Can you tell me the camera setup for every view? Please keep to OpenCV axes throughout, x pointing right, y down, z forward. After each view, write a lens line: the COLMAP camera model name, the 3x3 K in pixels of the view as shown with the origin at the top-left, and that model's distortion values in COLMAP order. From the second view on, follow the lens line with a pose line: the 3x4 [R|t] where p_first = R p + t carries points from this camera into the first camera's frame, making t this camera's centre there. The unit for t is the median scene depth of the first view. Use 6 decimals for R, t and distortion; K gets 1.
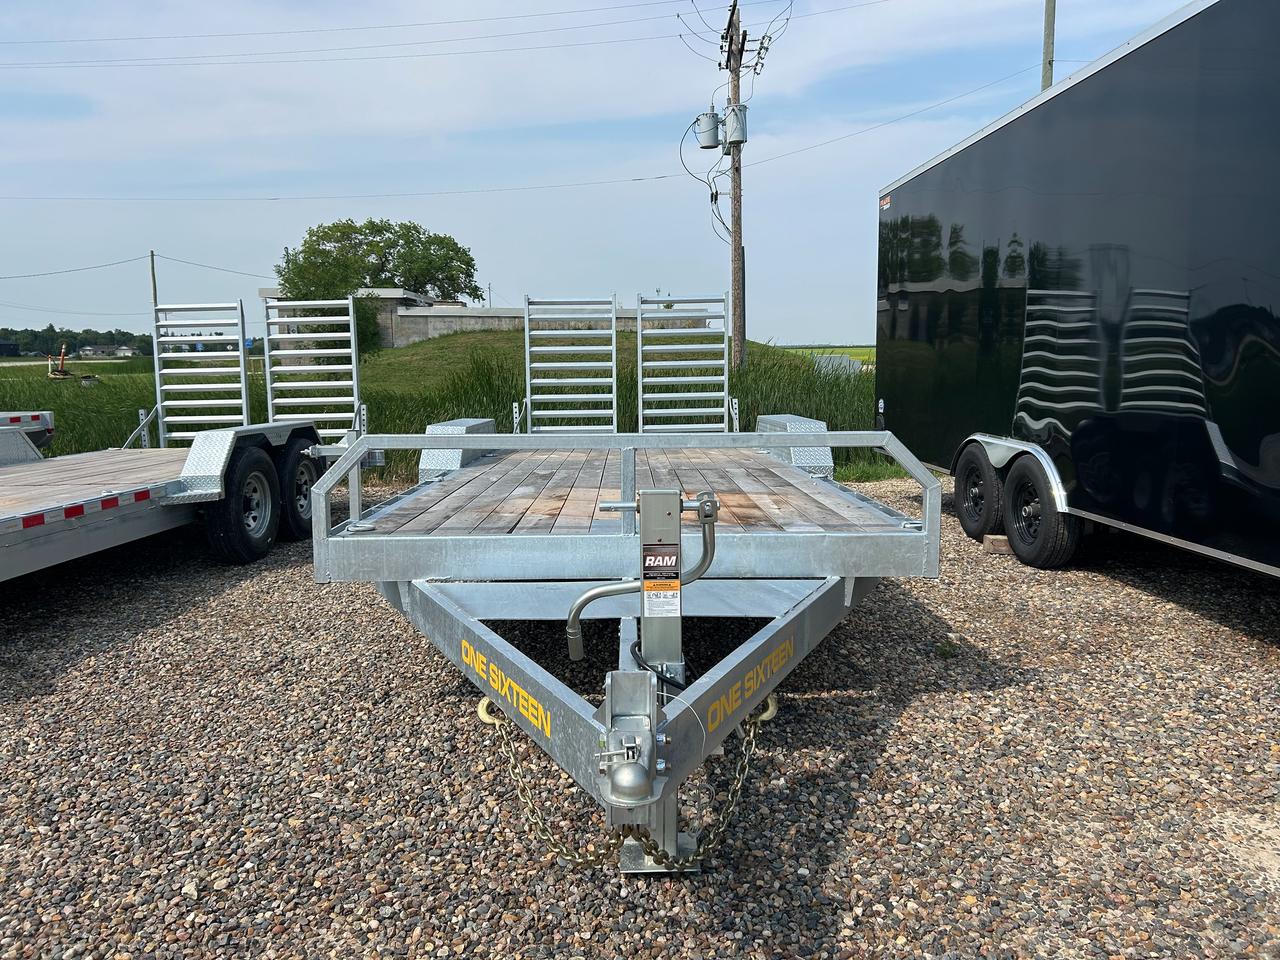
lens RADIAL K [[969.2, 0, 636.4], [0, 969.2, 481.6], [0, 0, 1]] dist [0.027261, -0.007968]
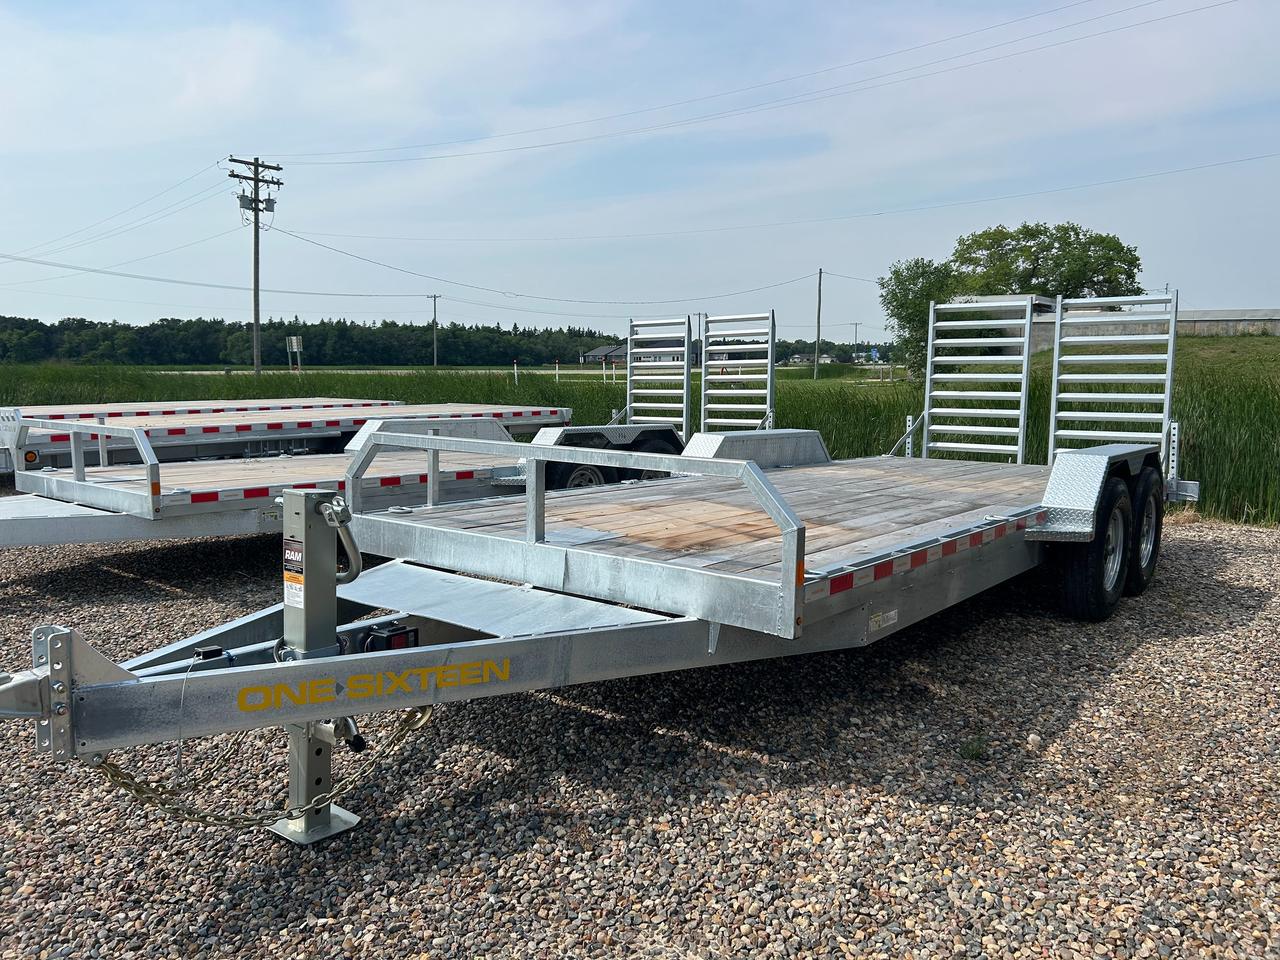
lens RADIAL K [[969.2, 0, 636.5], [0, 969.2, 473.9], [0, 0, 1]] dist [0.027261, -0.007968]
pose [[0.780981, 0.080162, -0.619389, 0.256206], [-0.090235, 0.995806, 0.015103, -0.015179], [0.618002, 0.044095, 0.784939, 0.093321]]
